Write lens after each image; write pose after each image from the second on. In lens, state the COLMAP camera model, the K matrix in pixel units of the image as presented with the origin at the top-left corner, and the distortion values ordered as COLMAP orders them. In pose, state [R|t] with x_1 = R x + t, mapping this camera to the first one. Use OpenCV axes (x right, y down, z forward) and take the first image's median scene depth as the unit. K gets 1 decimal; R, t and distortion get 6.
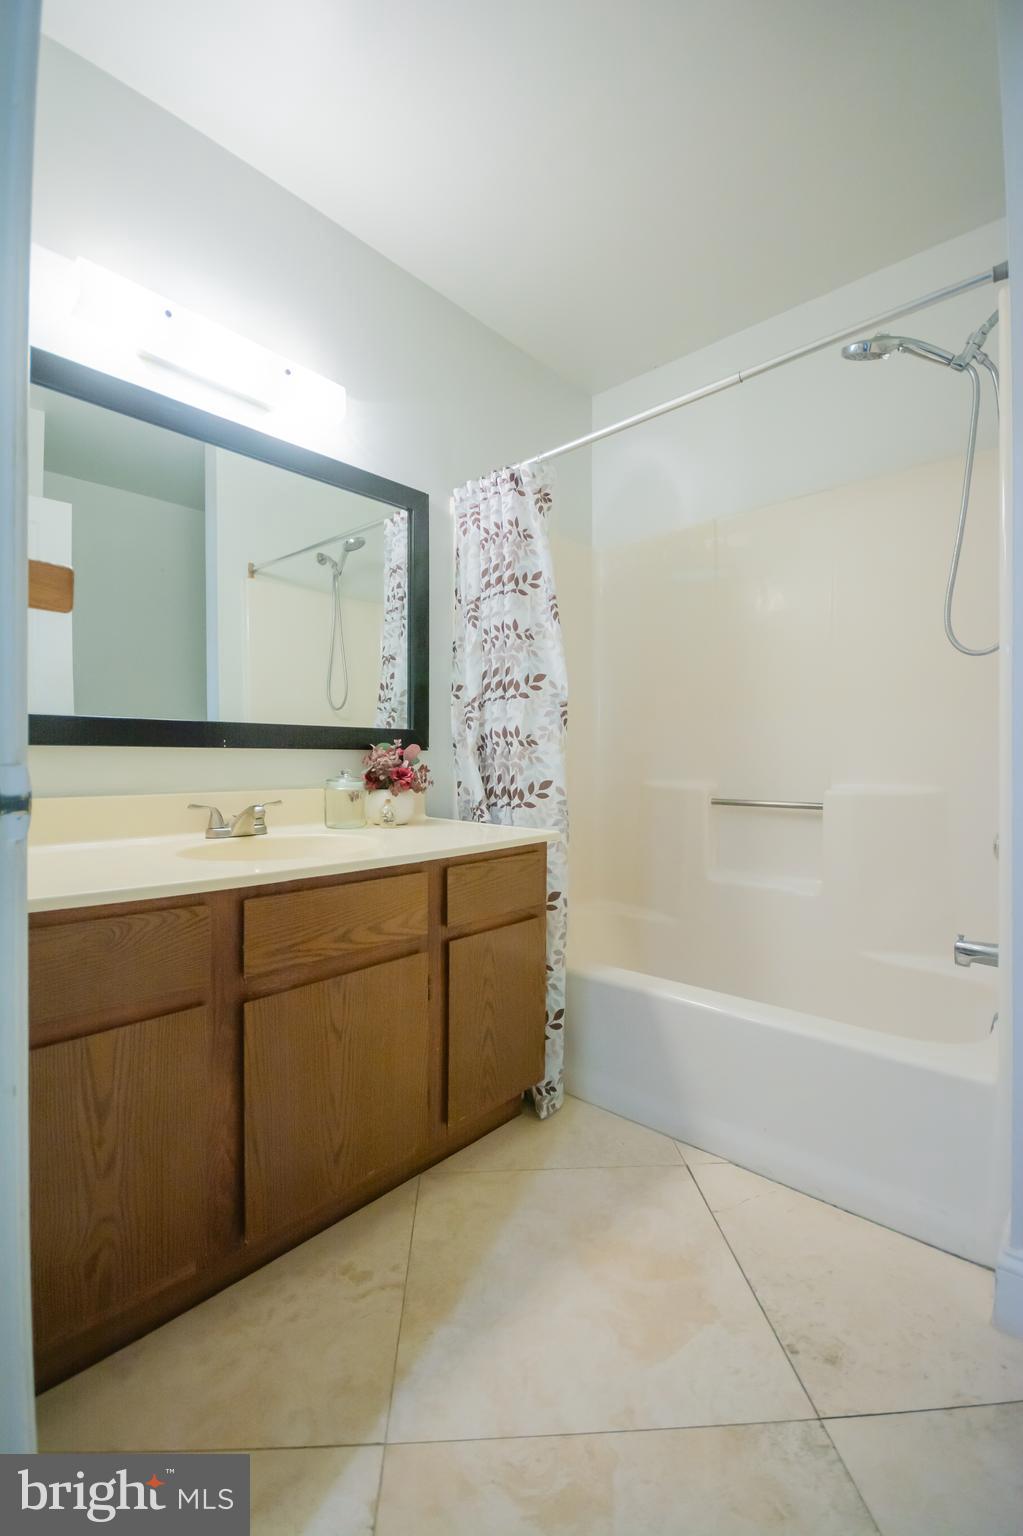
lens RADIAL K [[672.9, 0, 520.9], [0, 672.9, 761.1], [0, 0, 1]] dist [-0.021301, 0.020529]
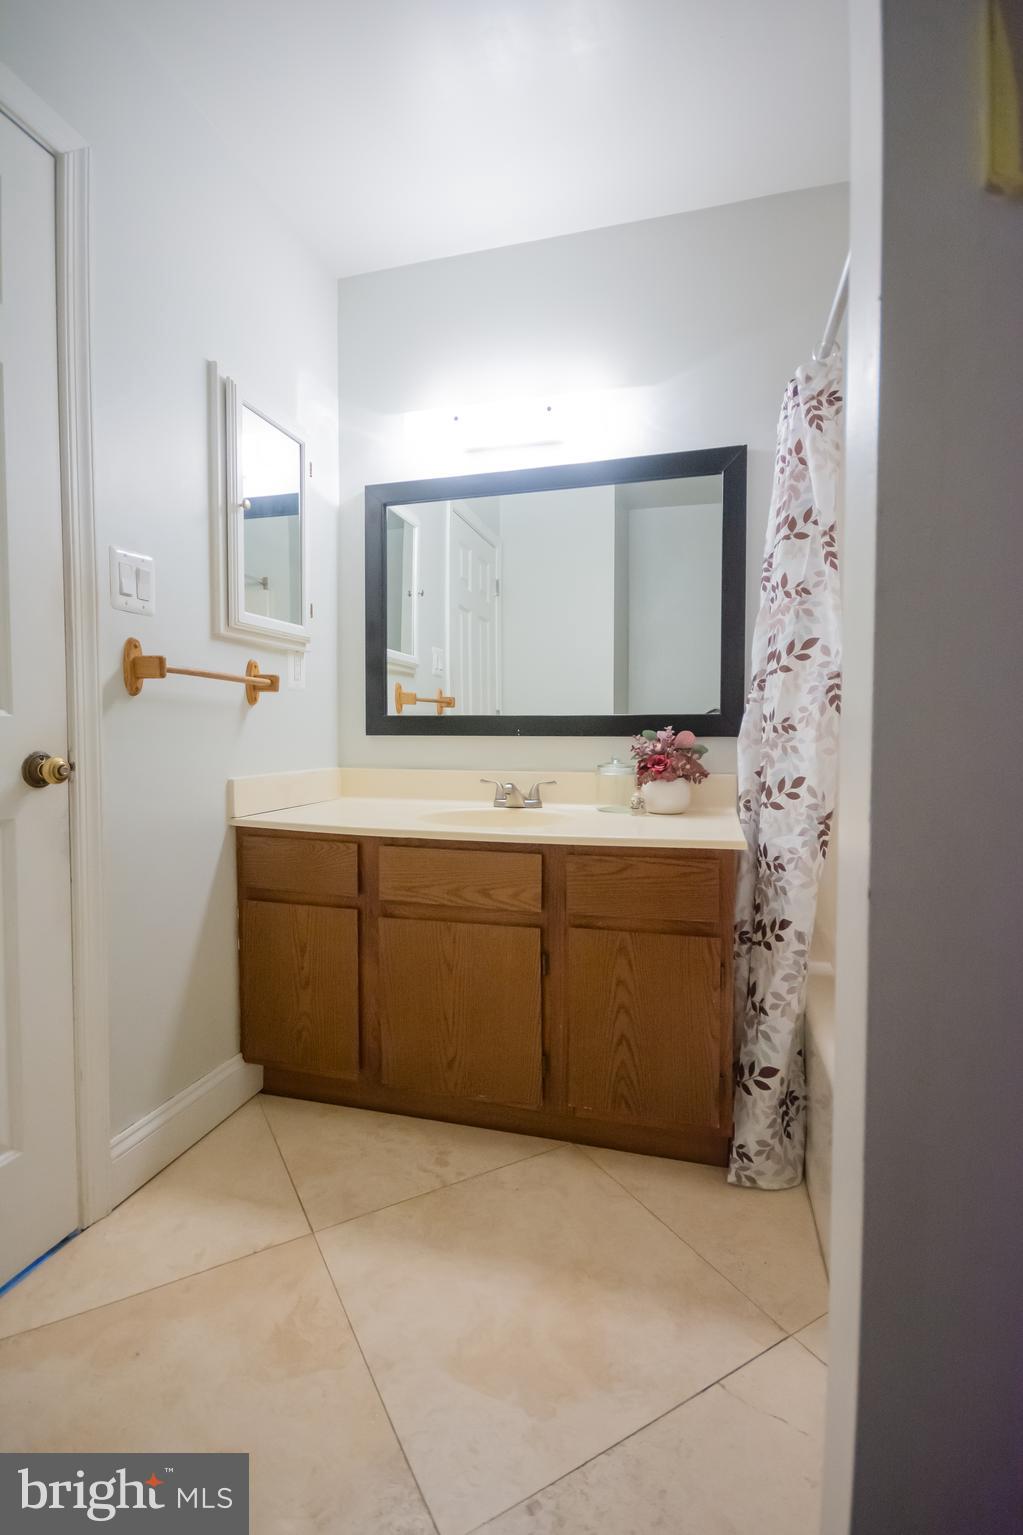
lens RADIAL K [[685.7, 0, 510.4], [0, 685.7, 762.8], [0, 0, 1]] dist [-0.001791, -0.000862]
pose [[0.450435, 0.033526, -0.892180, 0.590741], [-0.006036, 0.999386, 0.034507, -0.012450], [0.892789, -0.010158, 0.450361, 0.346405]]
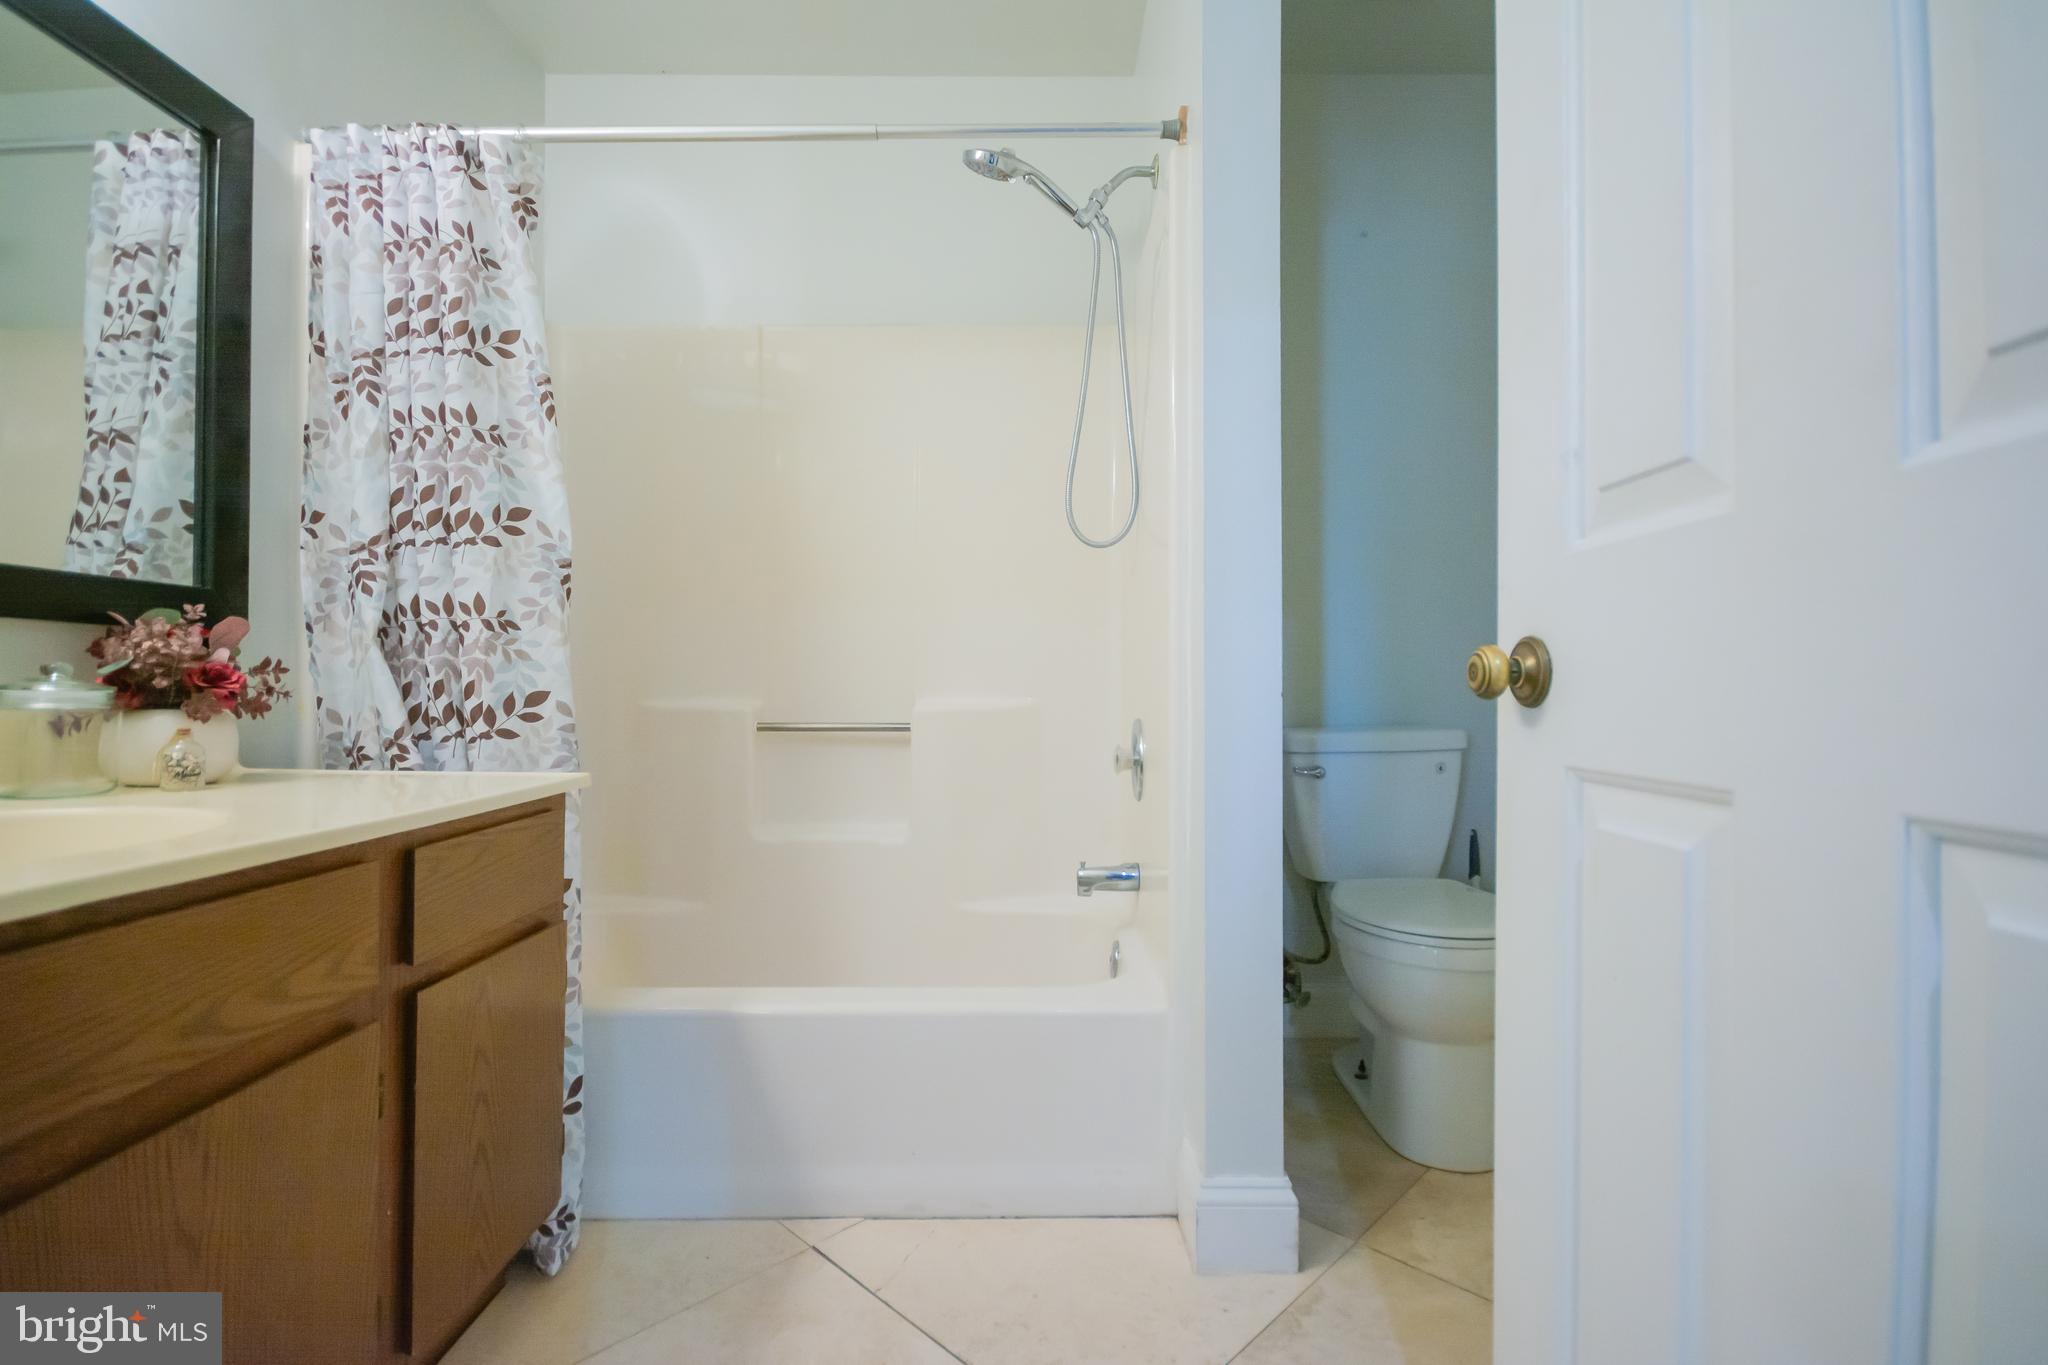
lens RADIAL K [[908.5, 0, 1034.2], [0, 908.5, 685.9], [0, 0, 1]] dist [0.014600, -0.013181]
pose [[0.744675, 0.003706, 0.667416, -0.168205], [0.000739, 0.999979, -0.006377, 0.029418], [-0.667426, 0.005242, 0.744657, 0.126133]]
